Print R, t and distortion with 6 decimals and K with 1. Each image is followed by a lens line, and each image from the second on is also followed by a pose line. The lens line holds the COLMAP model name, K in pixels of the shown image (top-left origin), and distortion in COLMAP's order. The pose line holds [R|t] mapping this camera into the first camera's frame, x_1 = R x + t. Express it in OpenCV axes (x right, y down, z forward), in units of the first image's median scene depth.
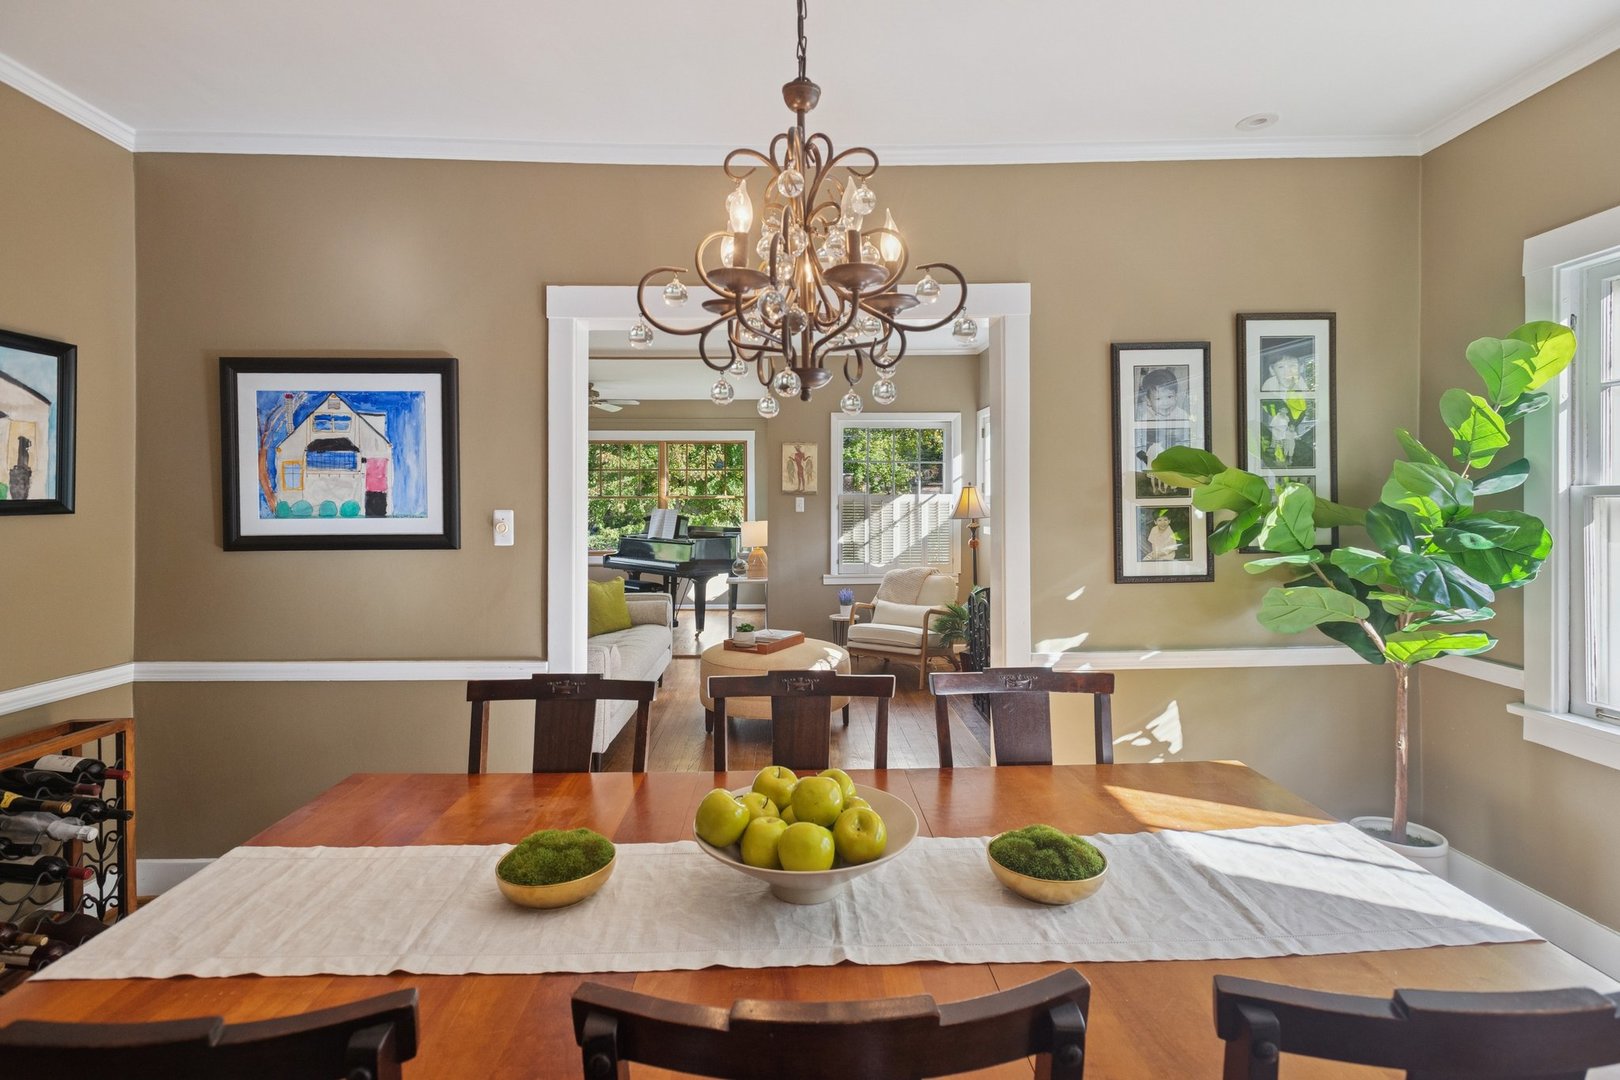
lens RADIAL K [[789.0, 0, 793.6], [0, 789.0, 500.3], [0, 0, 1]] dist [0.014966, -0.000837]
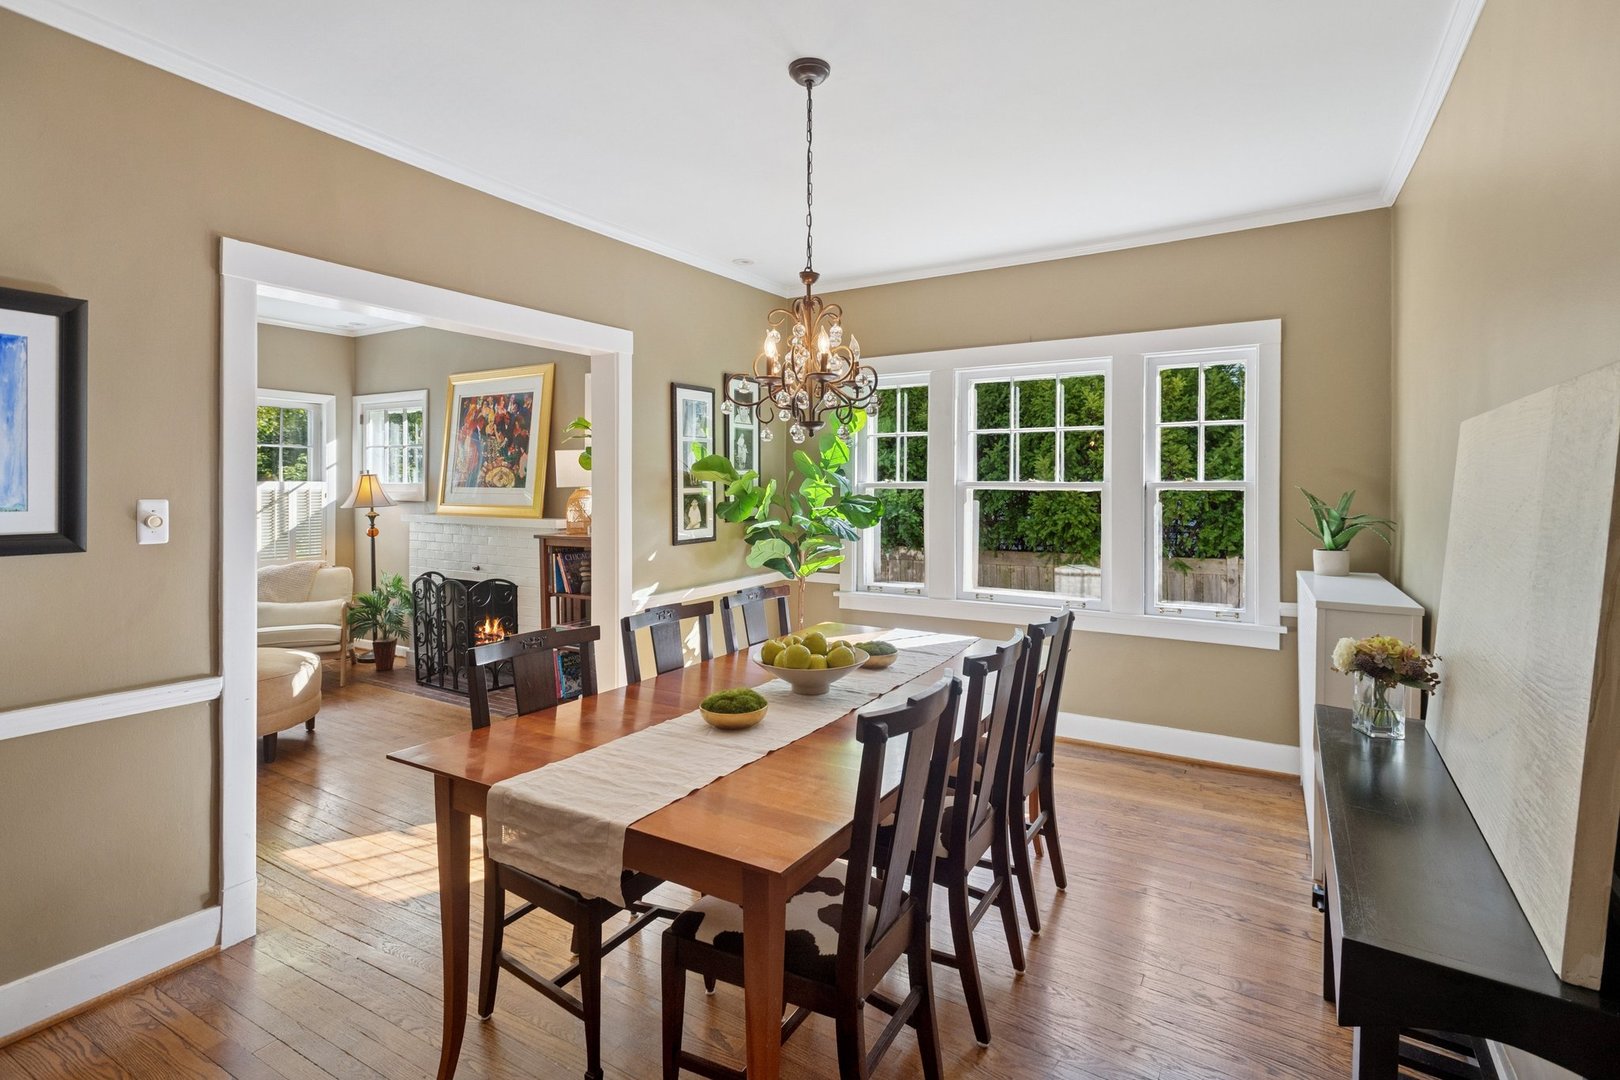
lens RADIAL K [[789.0, 0, 827.5], [0, 789.0, 485.6], [0, 0, 1]] dist [0.014966, -0.000837]
pose [[0.517266, 0.006075, 0.855803, -0.702253], [-0.002730, 0.999981, -0.005448, 0.000507], [-0.855820, 0.000482, 0.517273, -0.003304]]
